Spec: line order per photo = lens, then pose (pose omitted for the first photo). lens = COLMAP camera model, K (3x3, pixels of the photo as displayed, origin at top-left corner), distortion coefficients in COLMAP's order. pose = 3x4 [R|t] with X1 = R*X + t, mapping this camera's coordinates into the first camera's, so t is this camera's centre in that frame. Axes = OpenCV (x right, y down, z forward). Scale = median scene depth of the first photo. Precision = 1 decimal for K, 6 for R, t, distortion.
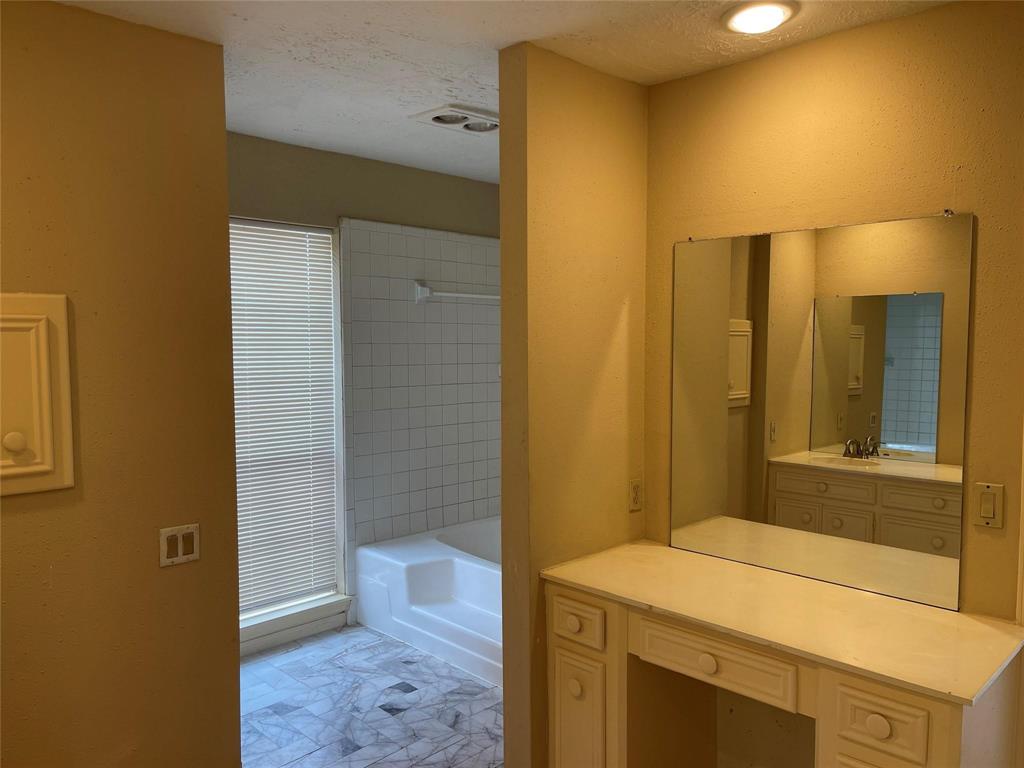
lens RADIAL K [[798.3, 0, 514.3], [0, 798.3, 378.7], [0, 0, 1]] dist [0.037837, -0.064879]
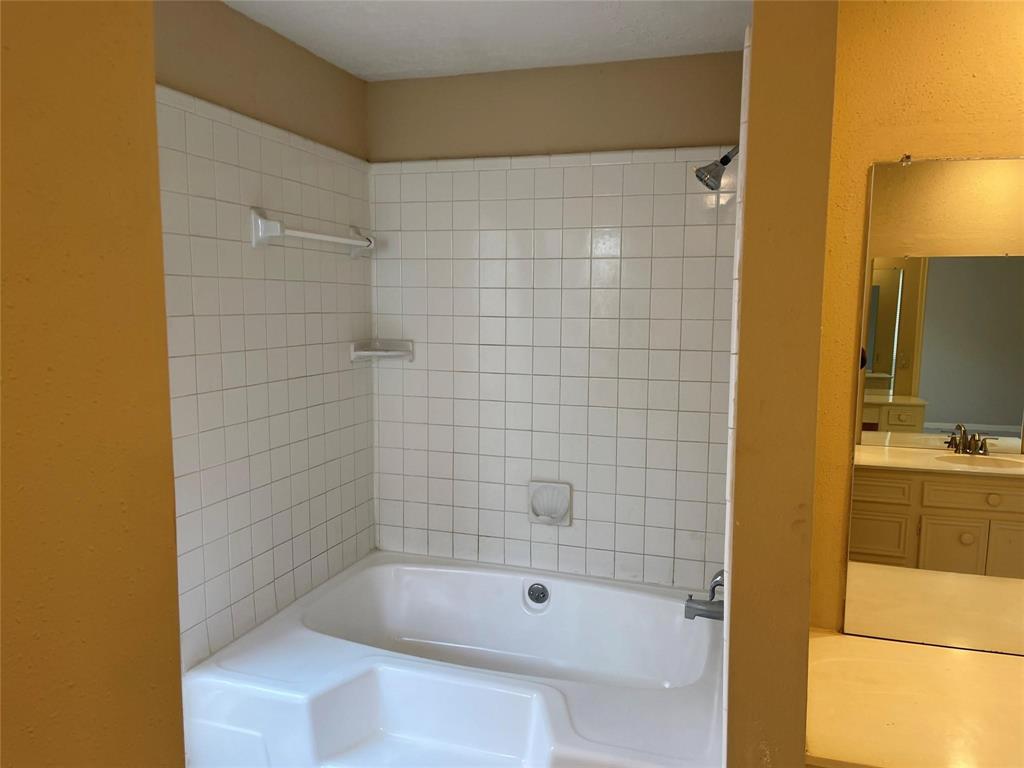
lens RADIAL K [[798.3, 0, 507.9], [0, 798.3, 385.2], [0, 0, 1]] dist [0.037837, -0.064879]
pose [[0.894231, -0.050245, 0.444777, -0.298325], [0.019687, 0.997133, 0.073061, -0.041578], [-0.447173, -0.056577, 0.892656, 0.498556]]
